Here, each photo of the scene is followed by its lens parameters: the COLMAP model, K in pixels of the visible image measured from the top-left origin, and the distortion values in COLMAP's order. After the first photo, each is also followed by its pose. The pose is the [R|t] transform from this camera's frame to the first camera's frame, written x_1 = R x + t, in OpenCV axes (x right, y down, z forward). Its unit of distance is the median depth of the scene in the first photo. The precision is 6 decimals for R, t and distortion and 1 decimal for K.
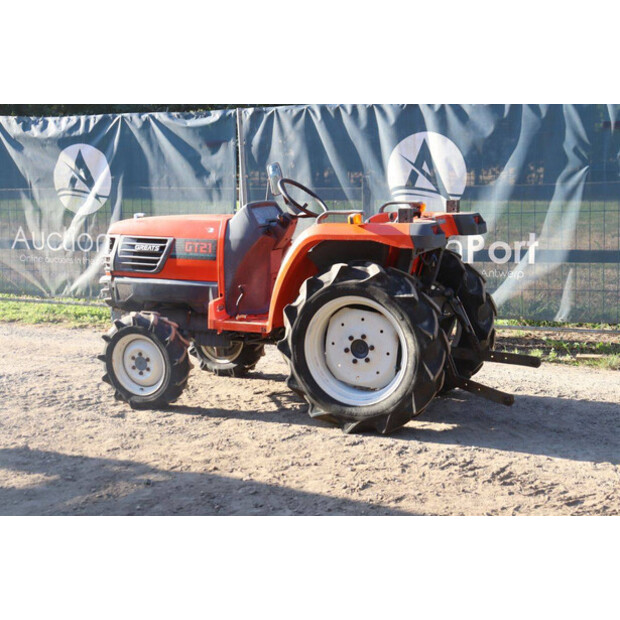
lens RADIAL K [[995.6, 0, 315.7], [0, 995.6, 307.3], [0, 0, 1]] dist [0.166364, 0.000000]
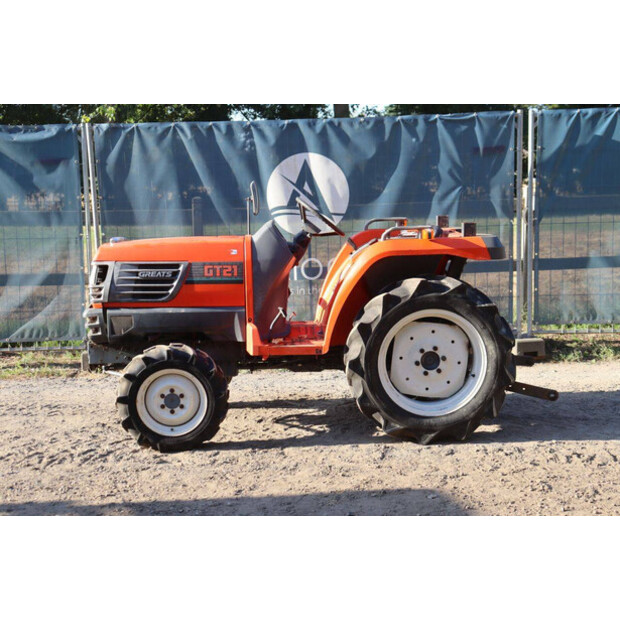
lens RADIAL K [[1001.5, 0, 318.4], [0, 1001.5, 303.2], [0, 0, 1]] dist [0.166630, 0.000000]
pose [[0.873991, -0.058073, 0.482460, -0.484753], [0.072801, 0.997276, -0.011841, -0.011669], [-0.480458, 0.045472, 0.875838, 0.131533]]
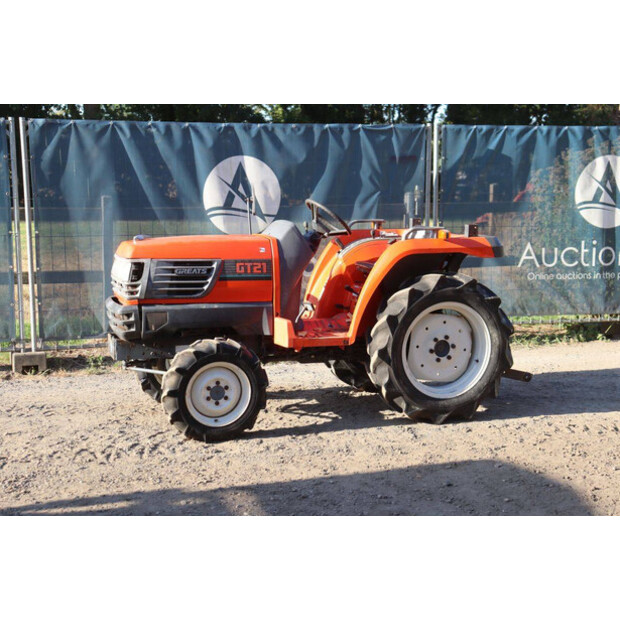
lens RADIAL K [[1001.5, 0, 316.8], [0, 1001.5, 309.7], [0, 0, 1]] dist [0.166630, 0.000000]
pose [[0.698587, -0.069828, 0.712110, -0.763431], [0.085177, 0.996266, 0.014132, -0.027001], [-0.710438, 0.050783, 0.701926, 0.260937]]
